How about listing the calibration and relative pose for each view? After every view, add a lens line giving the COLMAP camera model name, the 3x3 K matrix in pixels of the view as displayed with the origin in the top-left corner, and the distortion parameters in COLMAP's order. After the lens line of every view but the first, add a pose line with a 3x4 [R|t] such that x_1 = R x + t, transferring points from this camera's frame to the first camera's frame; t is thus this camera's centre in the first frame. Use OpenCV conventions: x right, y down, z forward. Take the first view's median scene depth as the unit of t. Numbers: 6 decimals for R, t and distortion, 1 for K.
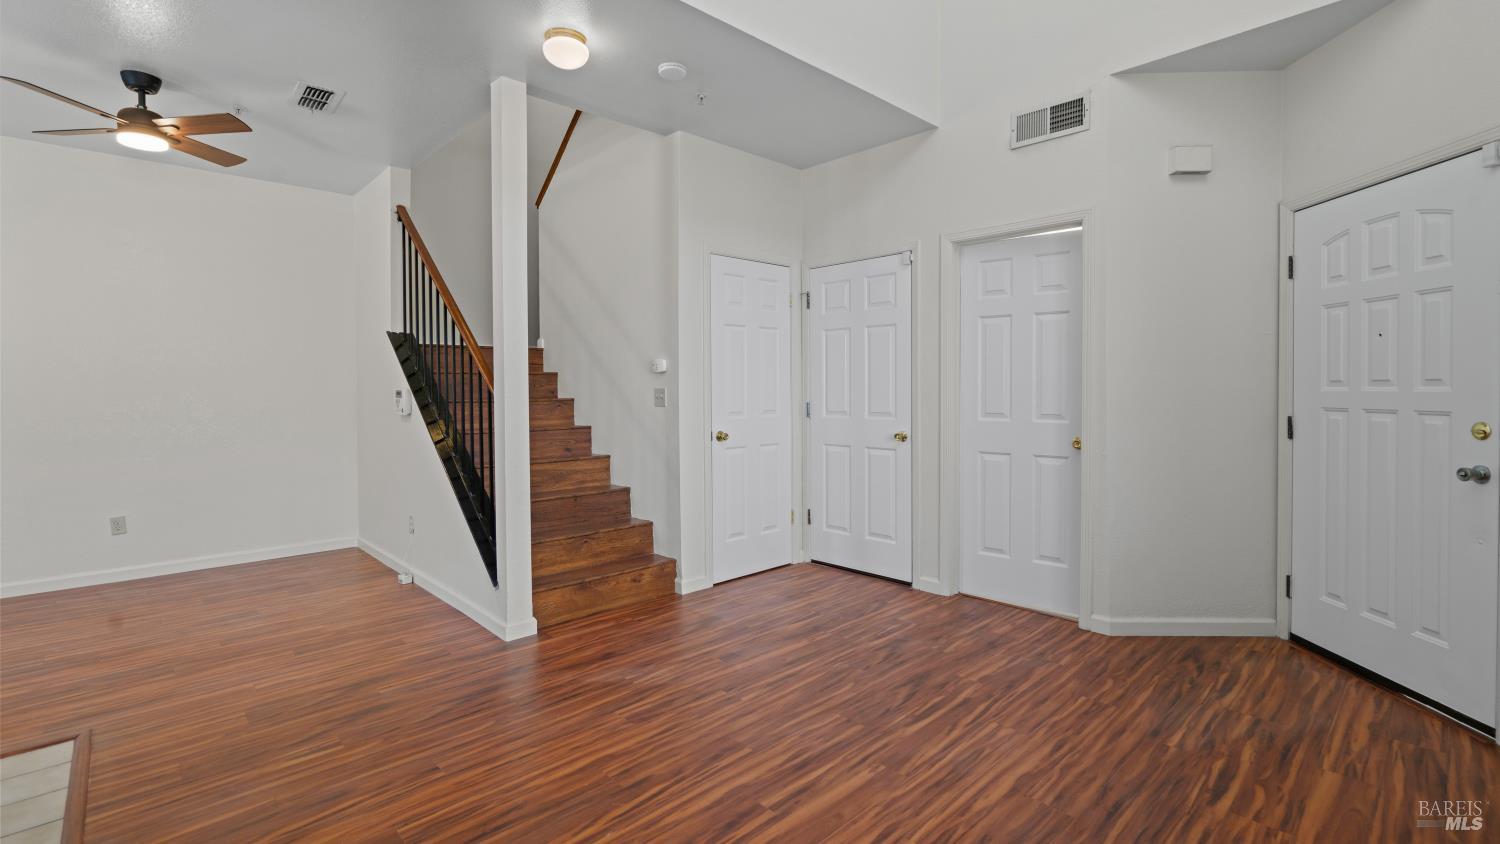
lens RADIAL K [[674.6, 0, 745.8], [0, 674.6, 398.8], [0, 0, 1]] dist [-0.001468, 0.000326]
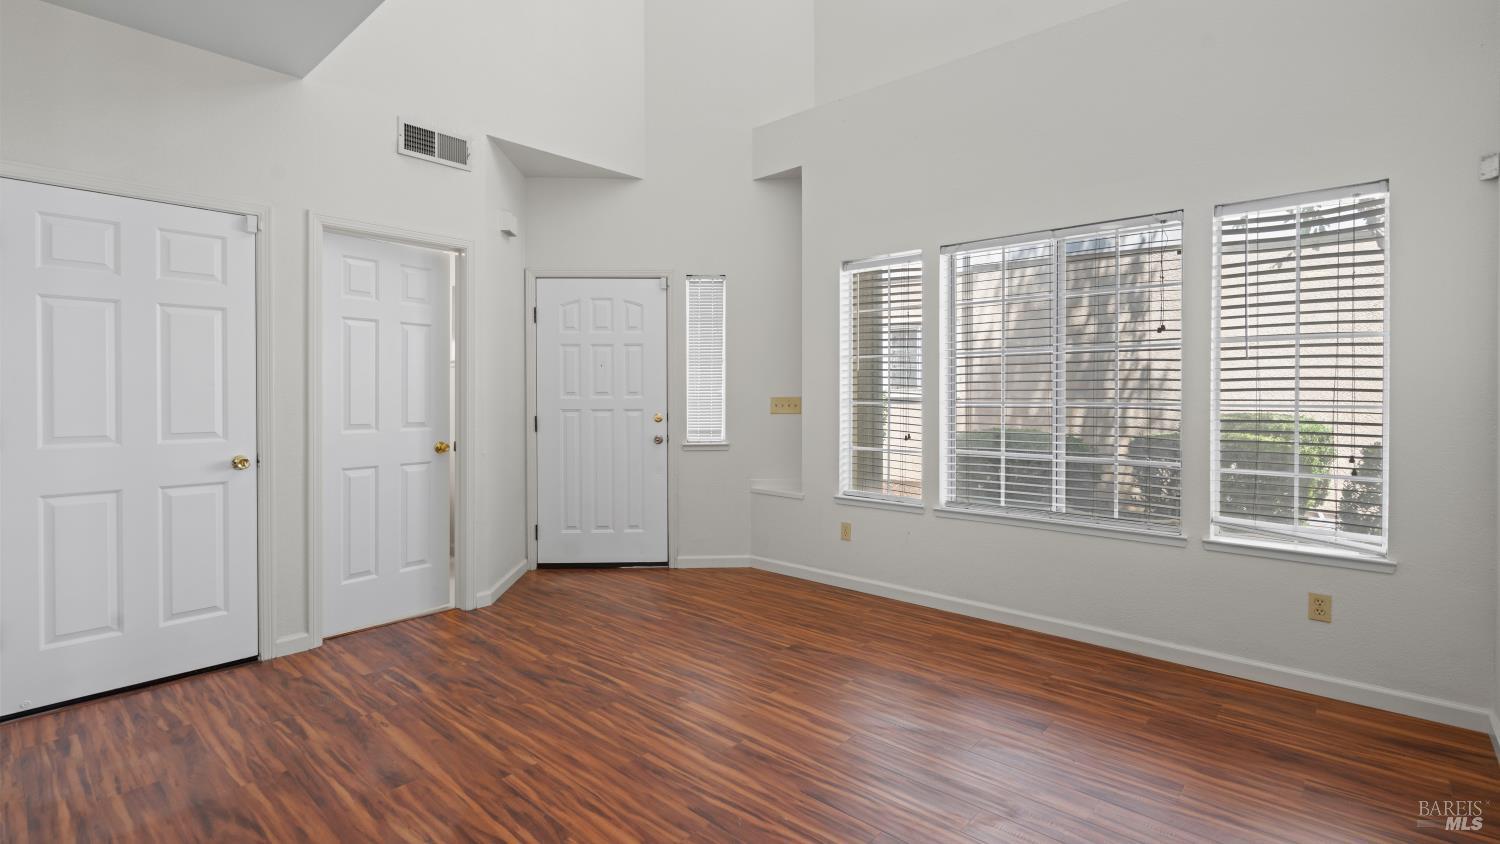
lens RADIAL K [[701.6, 0, 749.5], [0, 701.6, 397.8], [0, 0, 1]] dist [-0.001072, -0.000193]
pose [[-0.085142, -0.000294, 0.996369, -0.765389], [0.018866, 0.999820, 0.001907, -0.007732], [-0.996190, 0.018960, -0.085122, 0.675529]]
